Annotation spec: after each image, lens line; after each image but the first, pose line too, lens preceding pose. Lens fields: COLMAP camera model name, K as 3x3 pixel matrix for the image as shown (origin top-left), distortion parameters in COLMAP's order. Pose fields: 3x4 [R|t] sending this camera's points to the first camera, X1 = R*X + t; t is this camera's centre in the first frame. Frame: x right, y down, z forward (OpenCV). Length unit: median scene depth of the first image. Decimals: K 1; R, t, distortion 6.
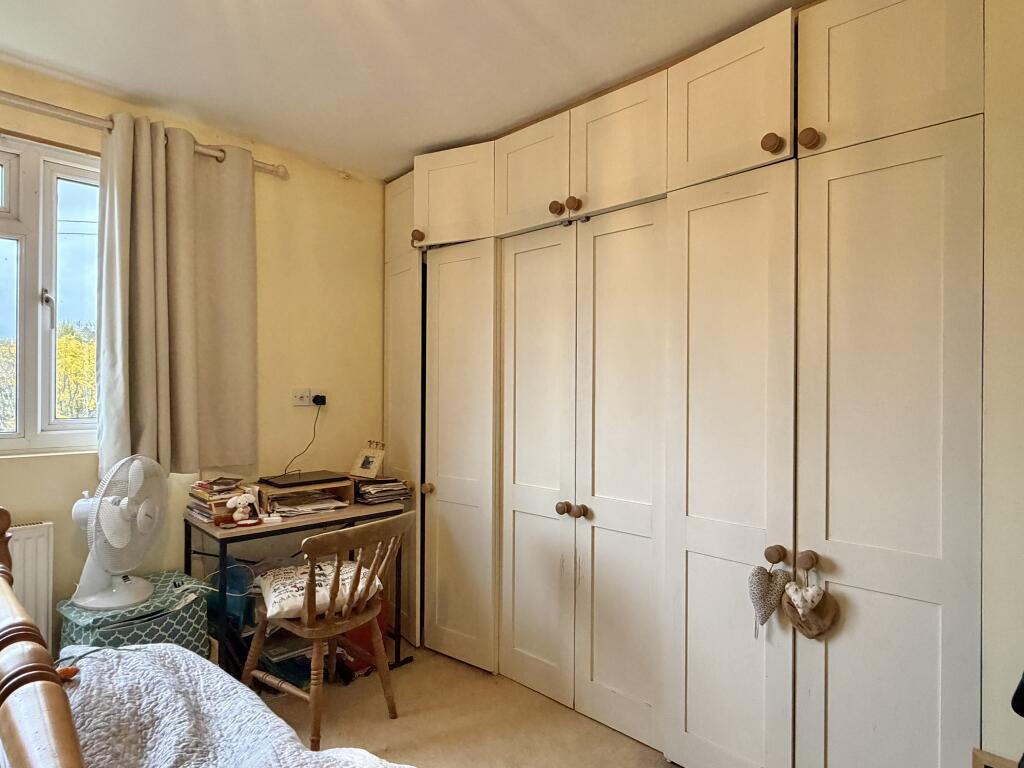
lens RADIAL K [[596.1, 0, 508.3], [0, 596.1, 386.4], [0, 0, 1]] dist [-0.003050, 0.007863]
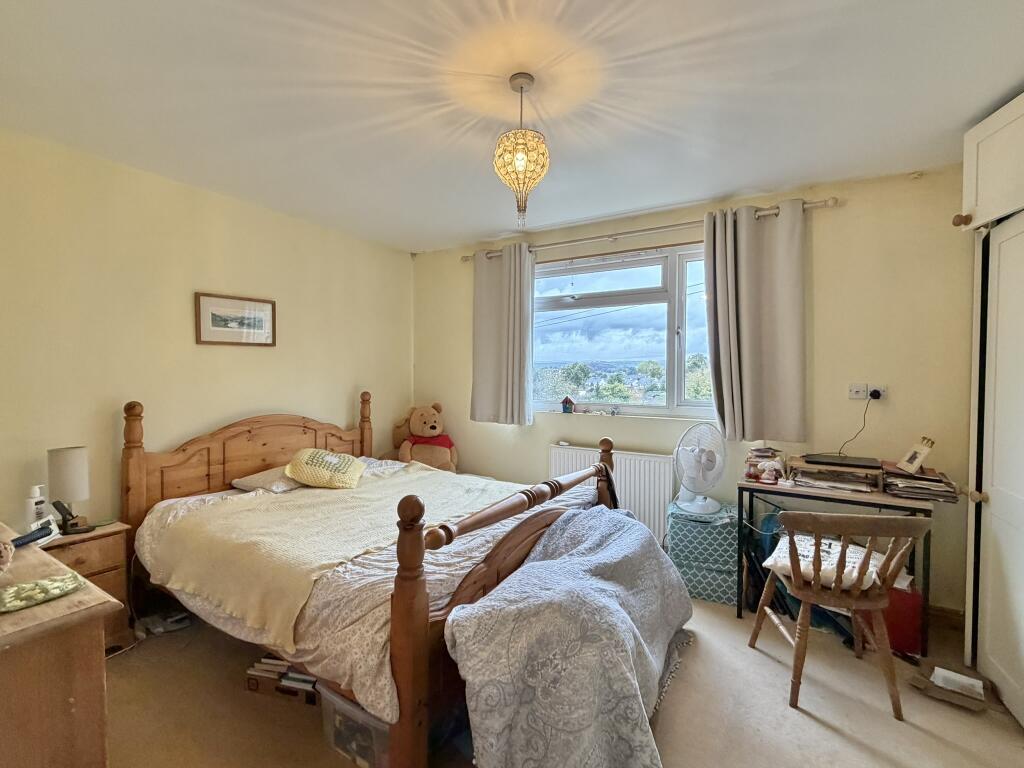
lens RADIAL K [[479.0, 0, 508.8], [0, 479.0, 384.7], [0, 0, 1]] dist [-0.000410, -0.000646]
pose [[0.216765, 0.019050, -0.976038, 0.500153], [0.001818, 0.999800, 0.019917, -0.017645], [0.976222, -0.006092, 0.216687, 0.180419]]
